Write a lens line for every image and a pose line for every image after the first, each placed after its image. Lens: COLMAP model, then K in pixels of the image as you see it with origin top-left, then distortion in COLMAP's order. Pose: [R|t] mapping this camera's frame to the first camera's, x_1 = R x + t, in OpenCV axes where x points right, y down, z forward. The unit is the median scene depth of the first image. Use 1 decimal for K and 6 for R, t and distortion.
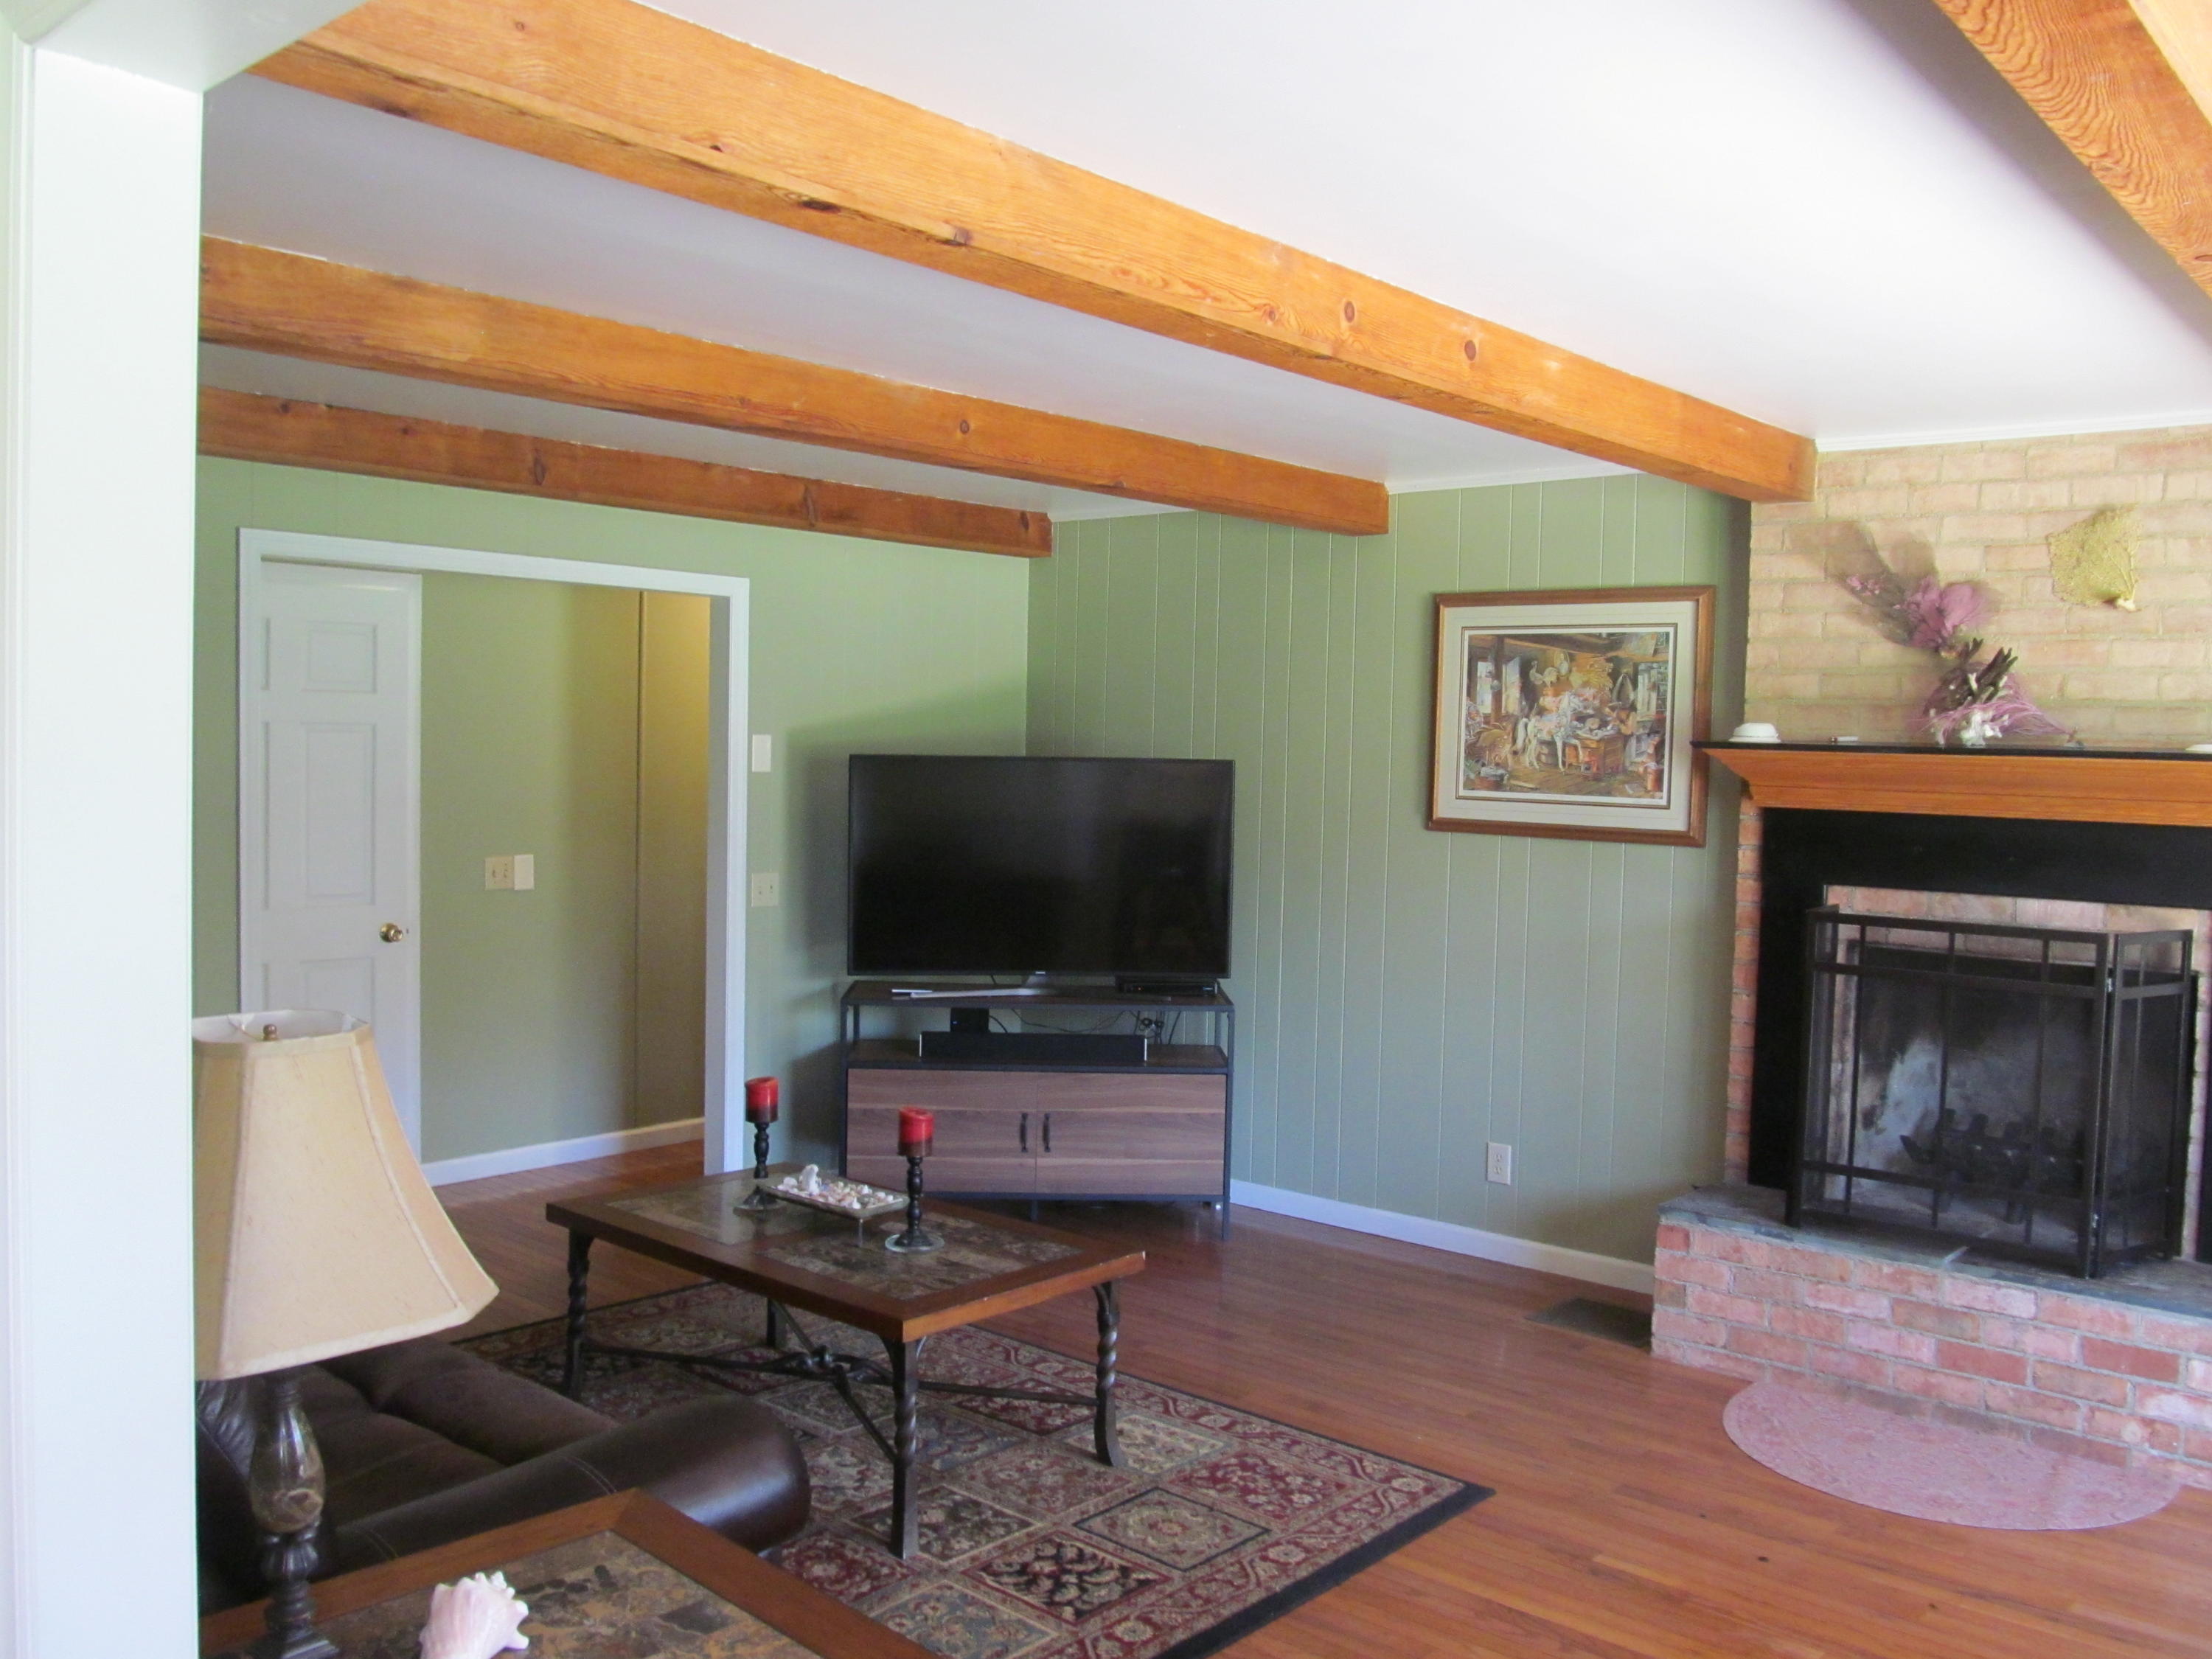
lens RADIAL K [[1836.2, 0, 1121.3], [0, 1836.2, 832.2], [0, 0, 1]] dist [-0.065146, 0.030977]
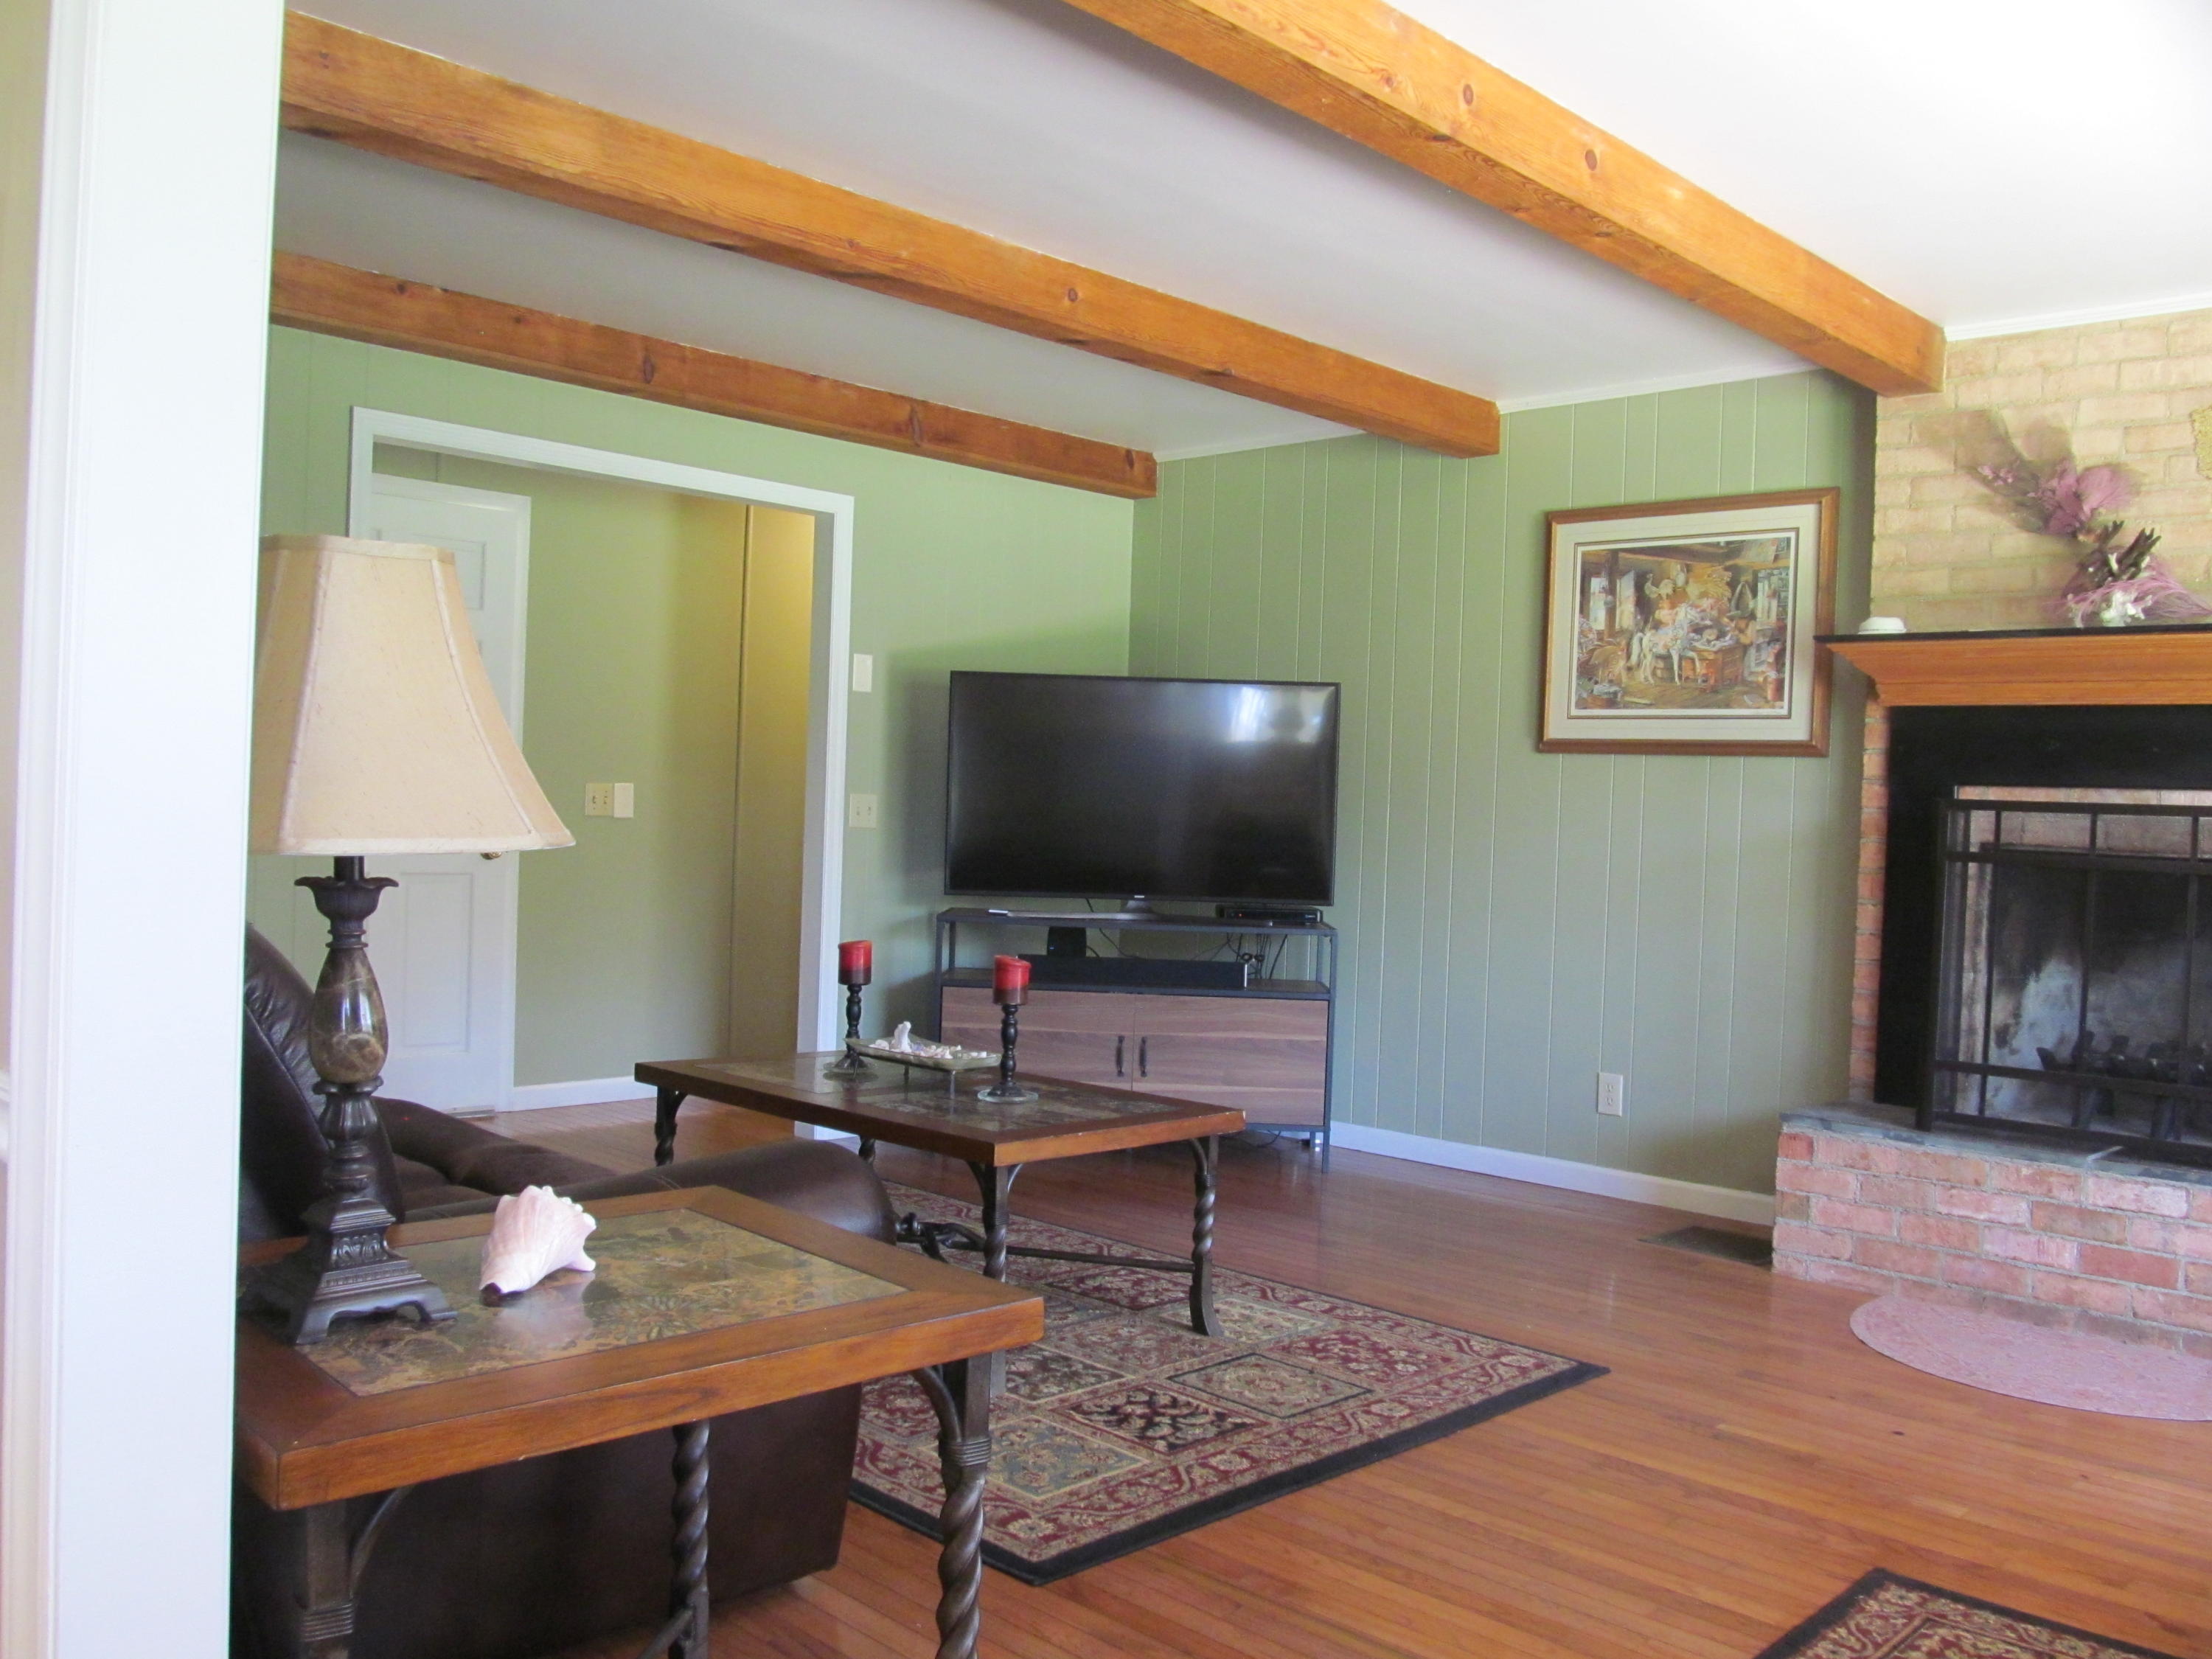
lens RADIAL K [[1836.2, 0, 1121.0], [0, 1836.2, 833.7], [0, 0, 1]] dist [-0.065146, 0.030977]
pose [[0.998476, 0.013671, -0.053460, -0.002363], [-0.015524, 0.999287, -0.034412, 0.100659], [0.052951, 0.035189, 0.997977, 0.022311]]
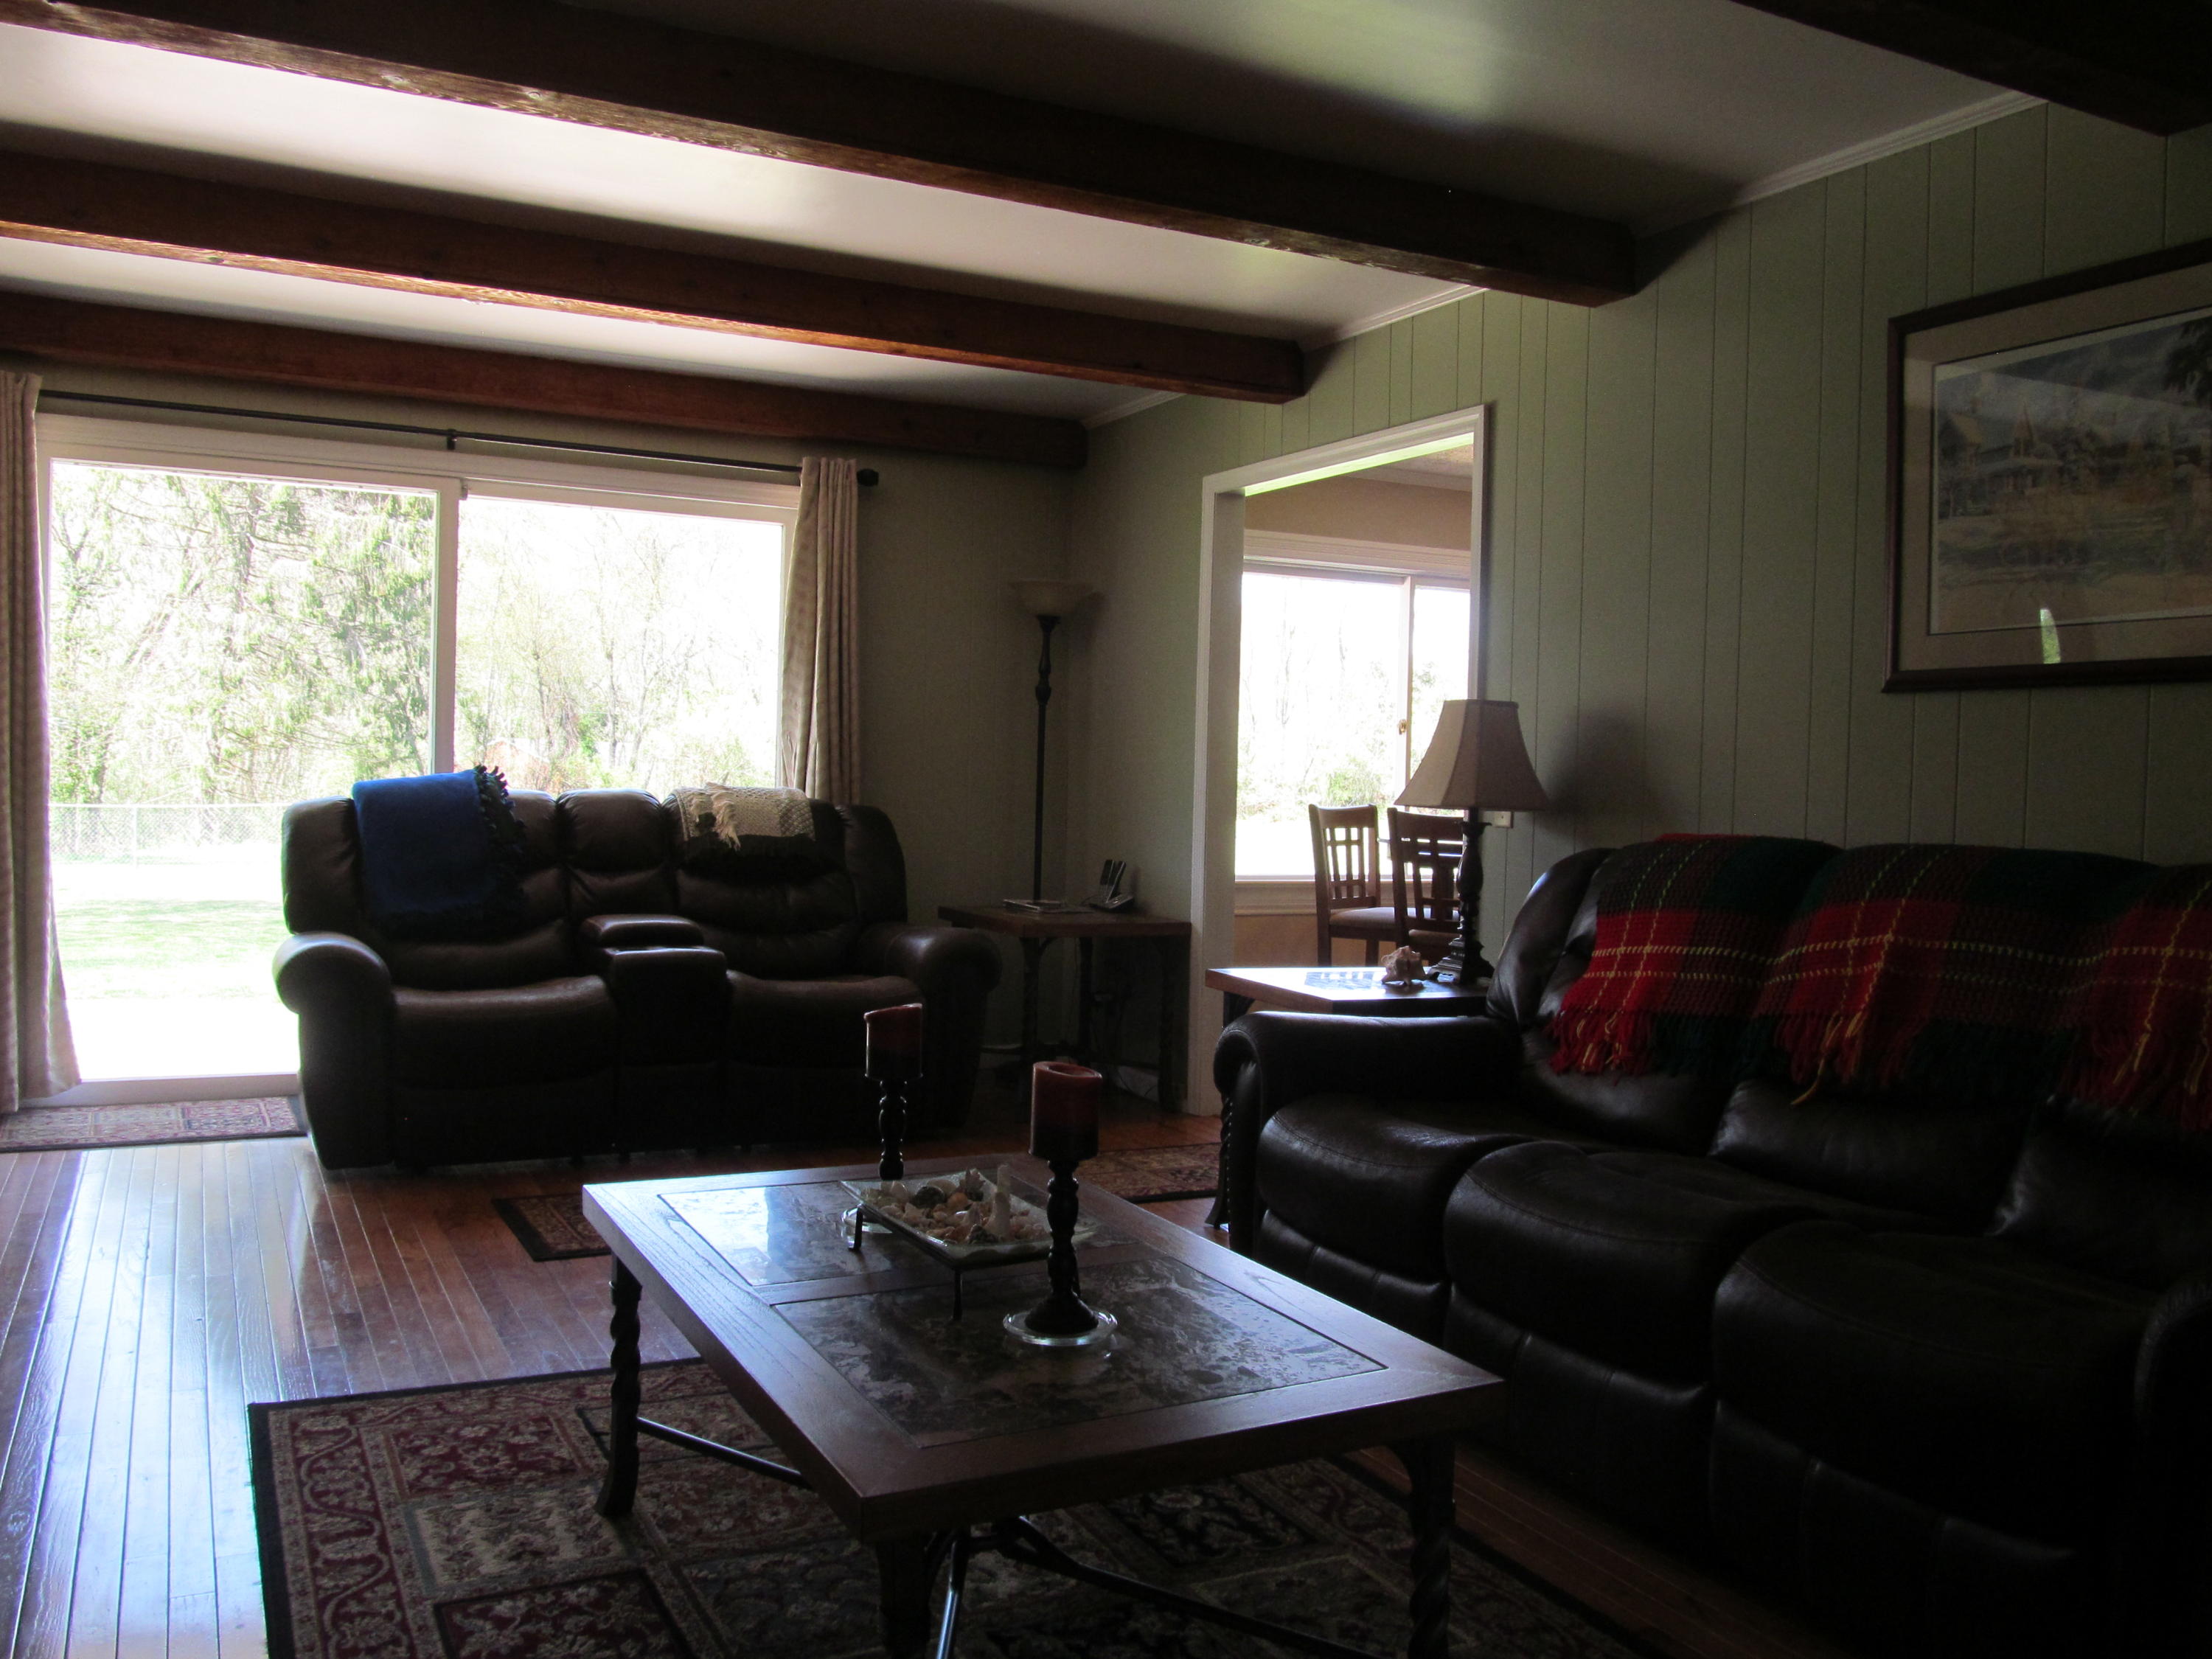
lens RADIAL K [[1836.2, 0, 1105.1], [0, 1836.2, 828.8], [0, 0, 1]] dist [-0.065146, 0.030977]
pose [[-0.923129, -0.061665, 0.379512, -0.355103], [-0.031881, 0.995932, 0.084275, 0.029673], [-0.383165, 0.065698, -0.921340, 1.323456]]
